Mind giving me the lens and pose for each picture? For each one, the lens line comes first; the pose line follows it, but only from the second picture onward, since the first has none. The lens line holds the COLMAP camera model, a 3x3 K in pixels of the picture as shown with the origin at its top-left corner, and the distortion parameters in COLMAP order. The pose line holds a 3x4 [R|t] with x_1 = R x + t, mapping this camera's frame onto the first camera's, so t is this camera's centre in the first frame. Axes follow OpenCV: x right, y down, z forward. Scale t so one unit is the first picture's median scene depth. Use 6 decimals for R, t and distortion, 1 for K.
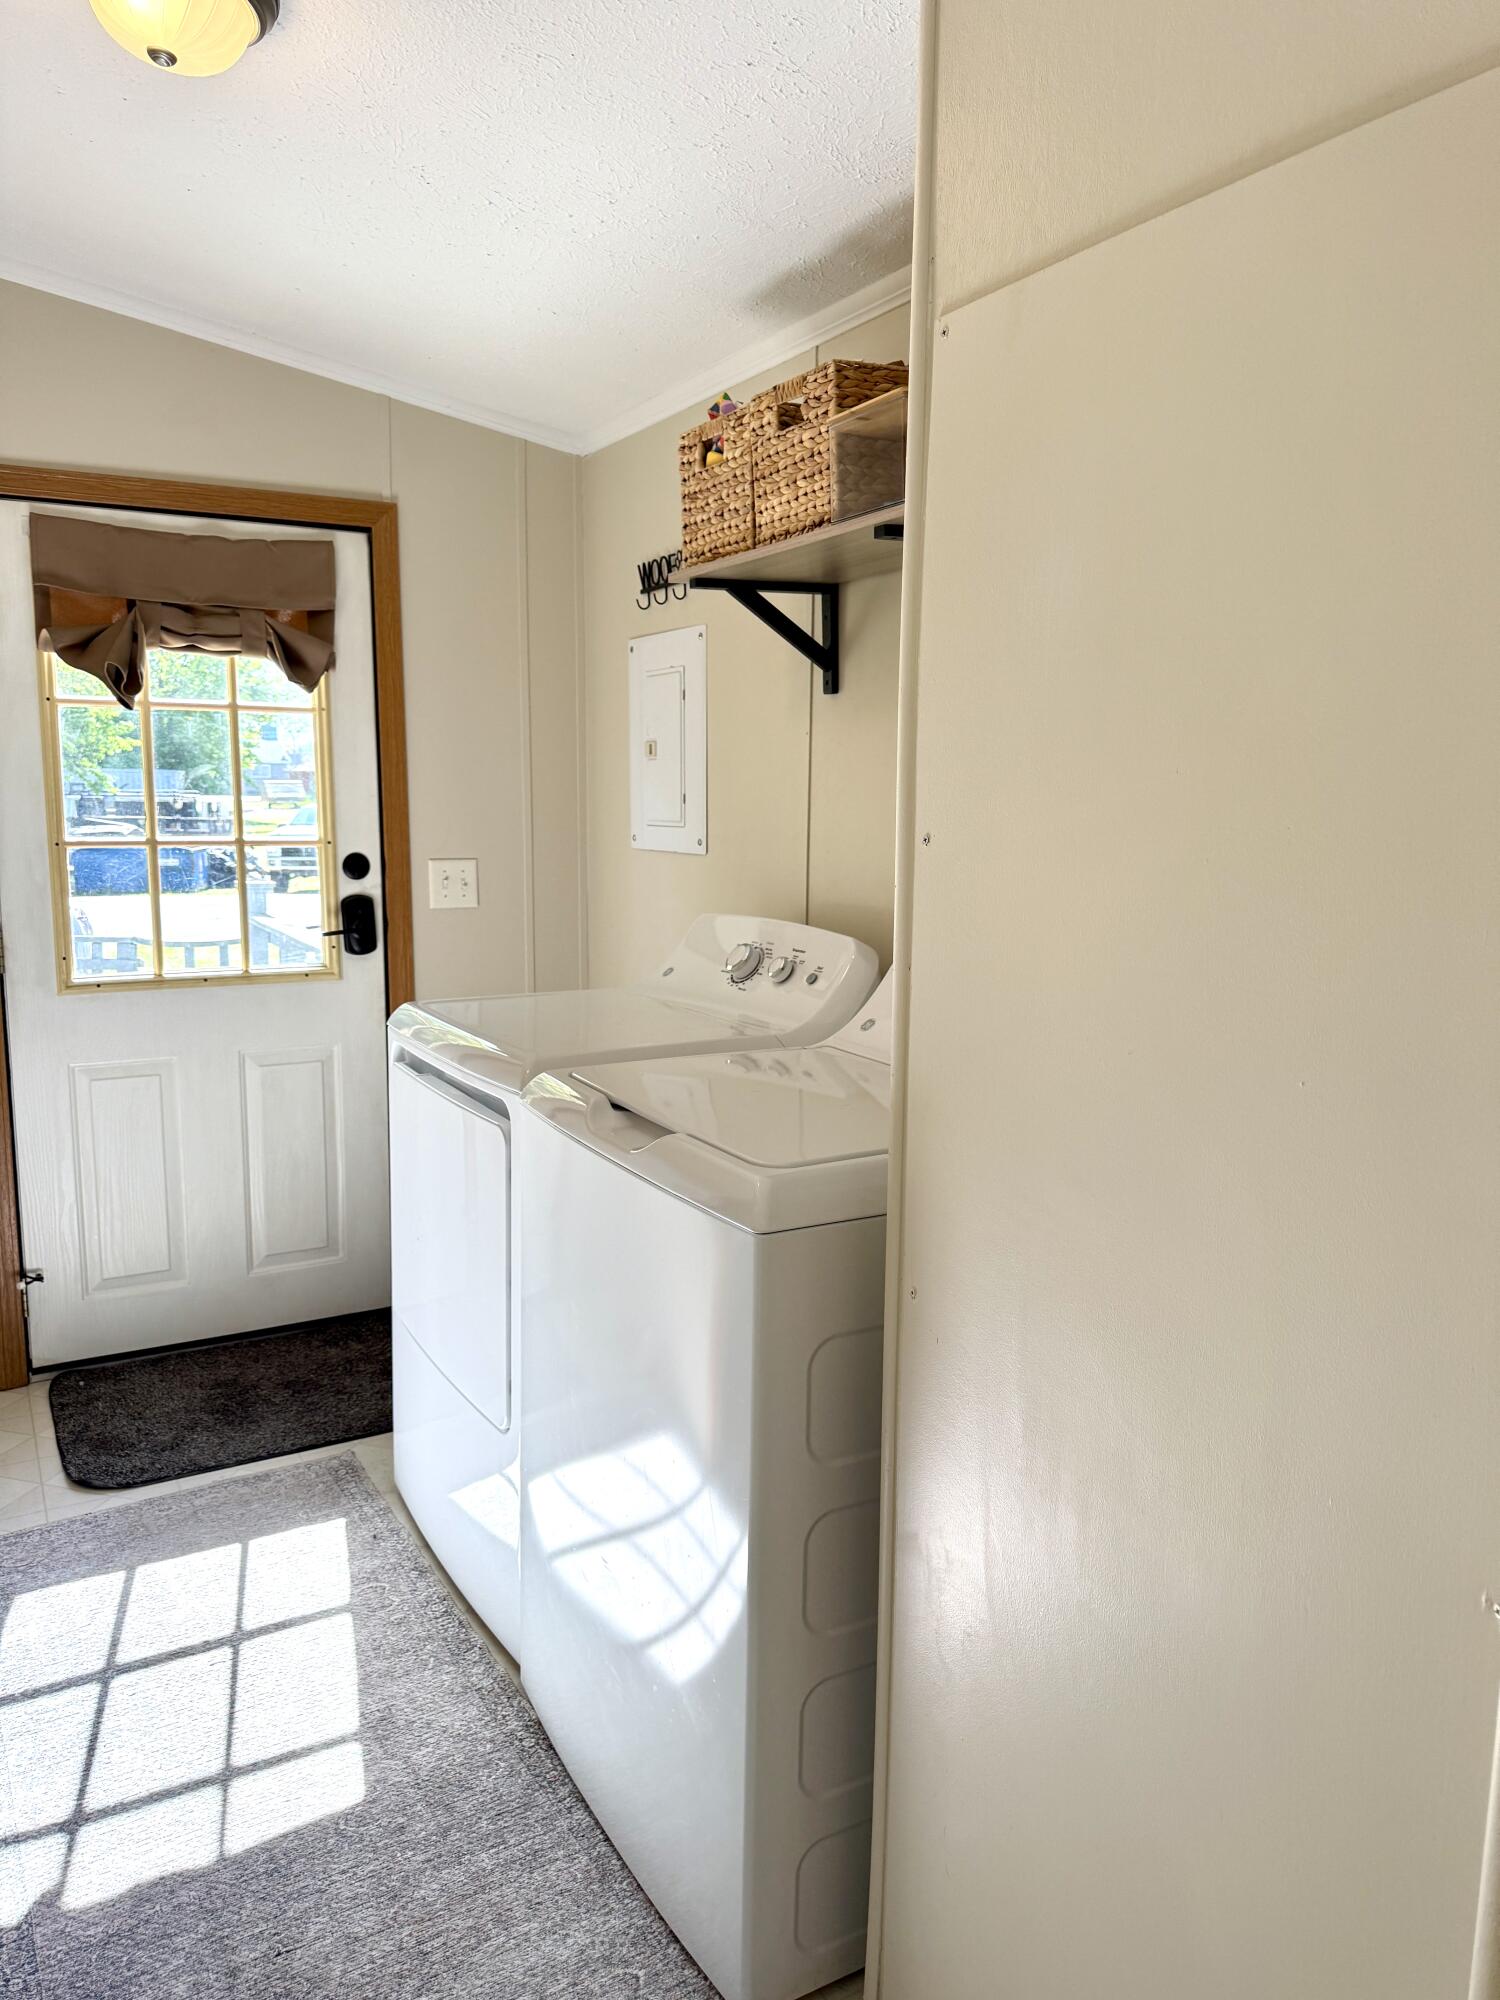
lens RADIAL K [[1425.2, 0, 735.8], [0, 1425.2, 1004.5], [0, 0, 1]] dist [0.068255, -0.005629]
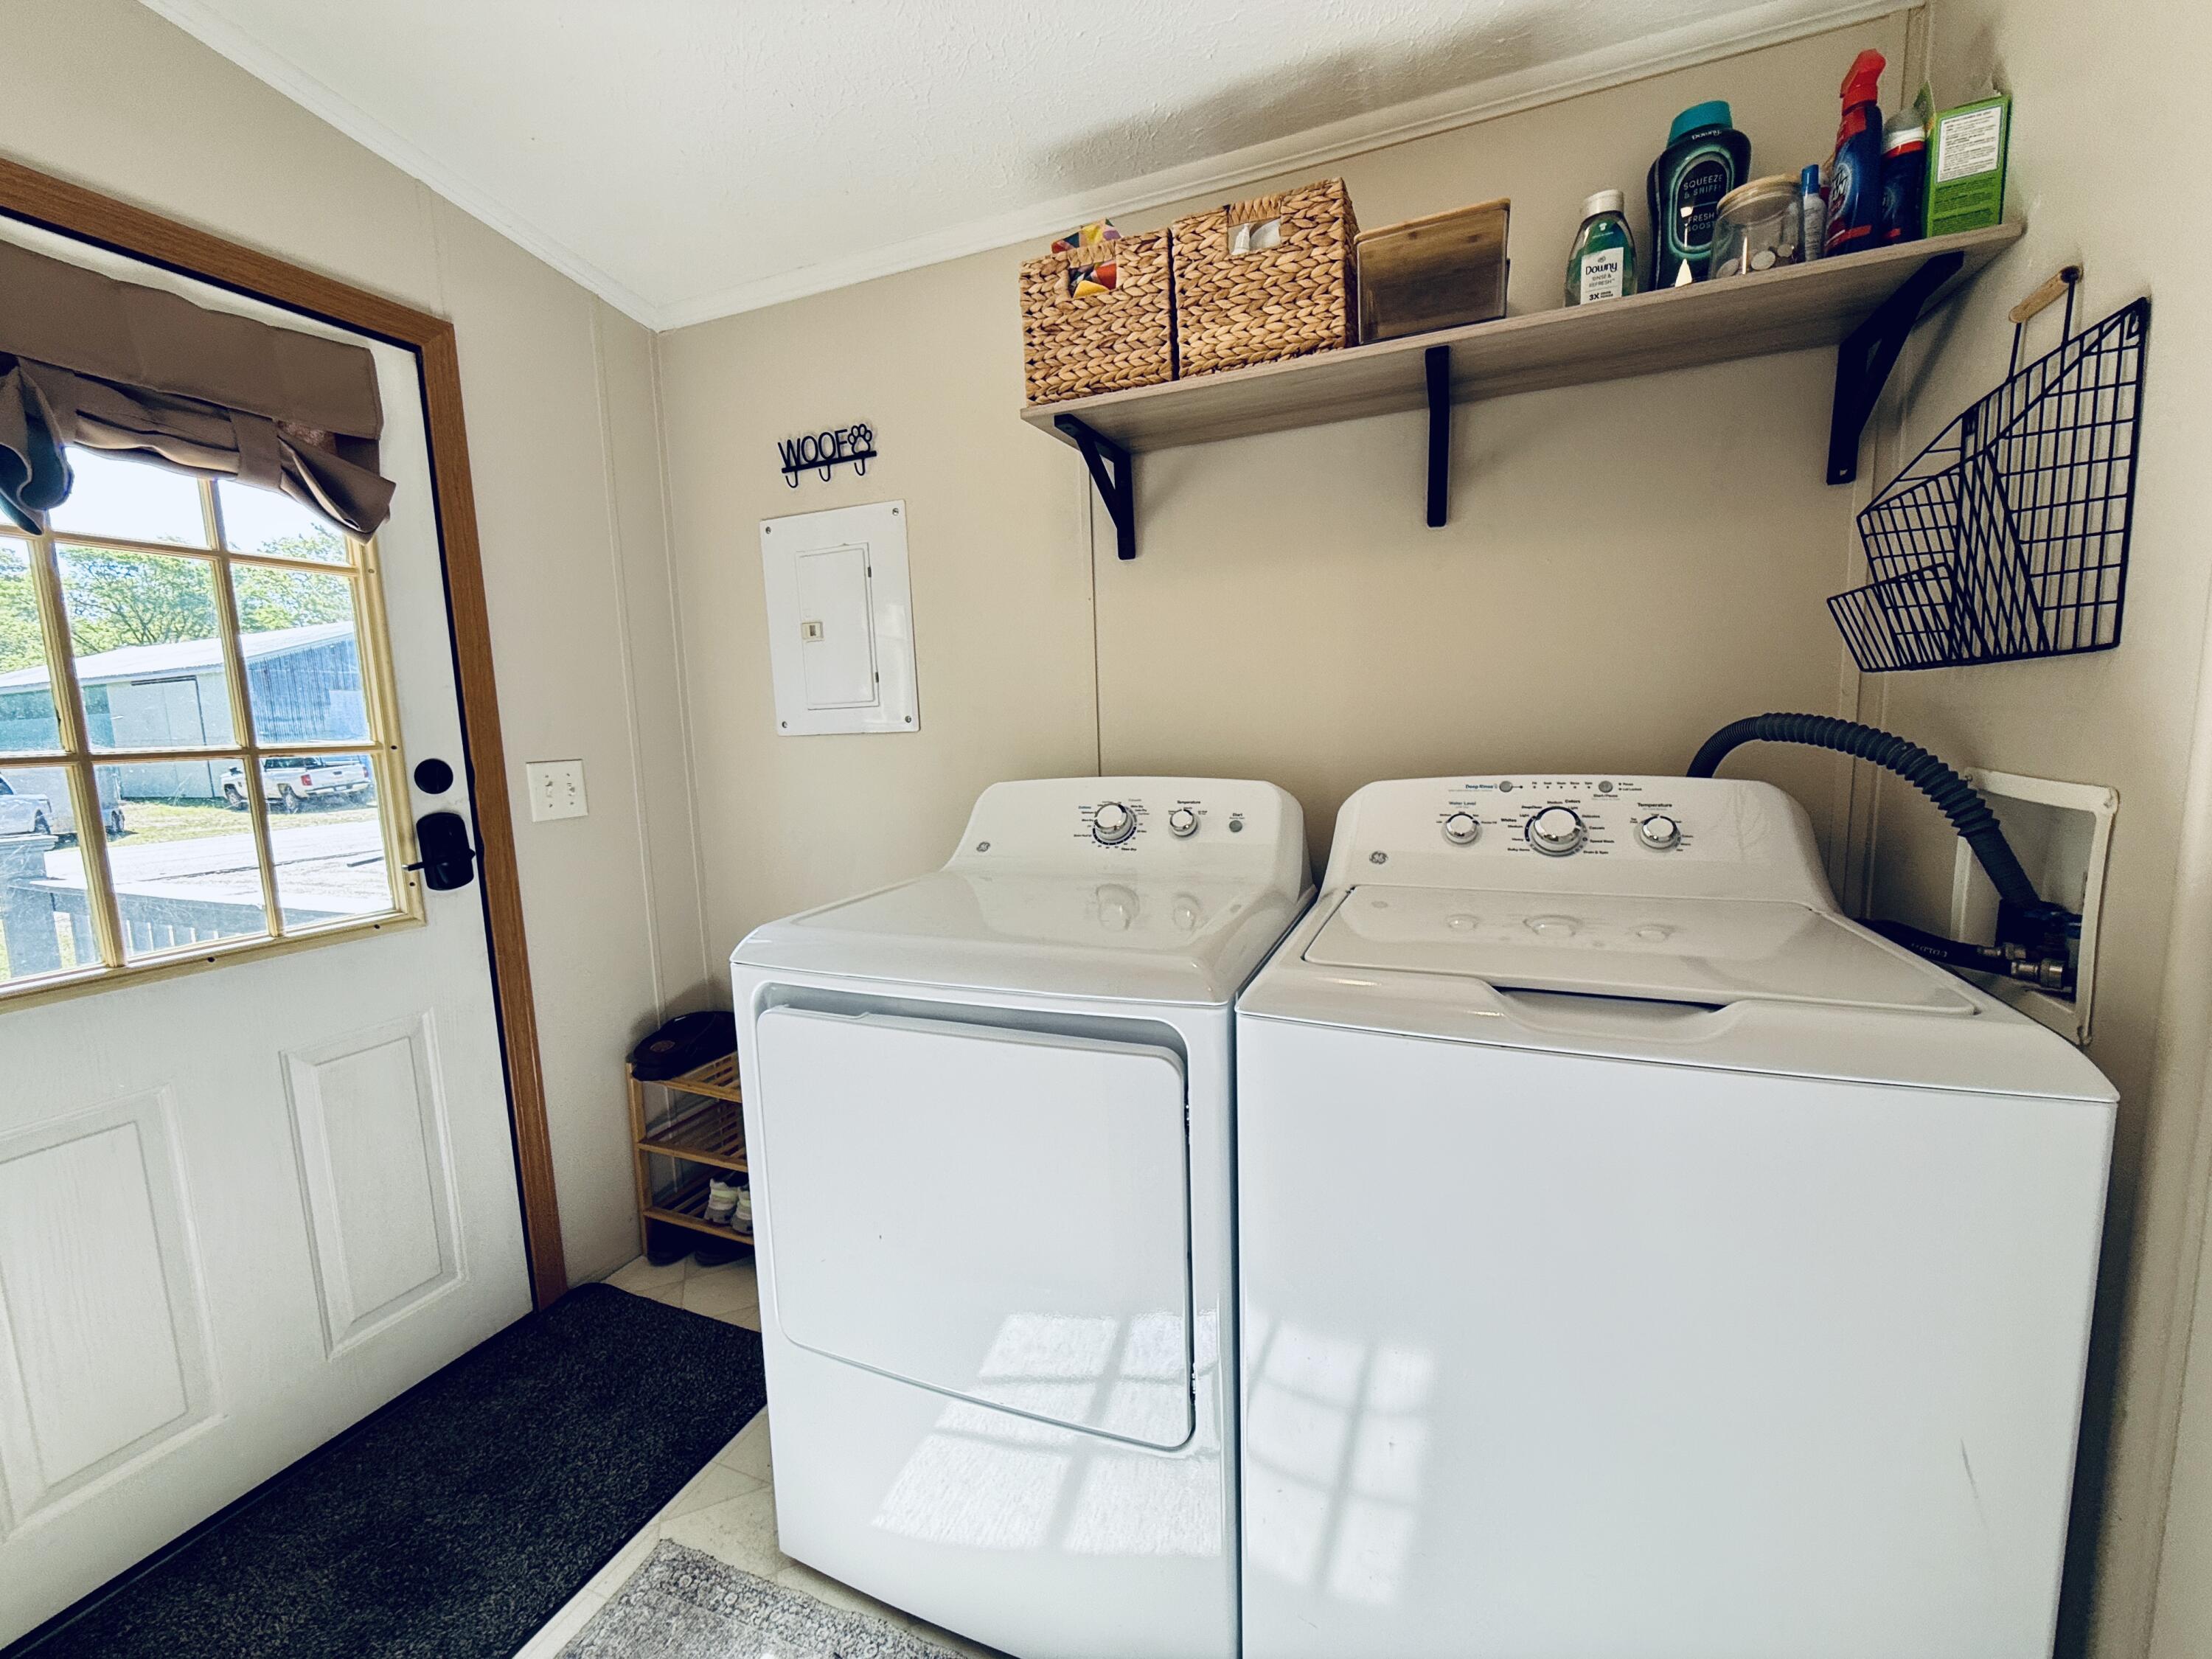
lens RADIAL K [[882.3, 0, 1112.6], [0, 882.3, 823.1], [0, 0, 1]] dist [-0.002213, 0.000355]
pose [[0.772592, -0.110920, 0.625138, -0.295188], [0.135115, 0.990791, 0.008814, -0.027205], [-0.620359, 0.077656, 0.780464, 0.419421]]
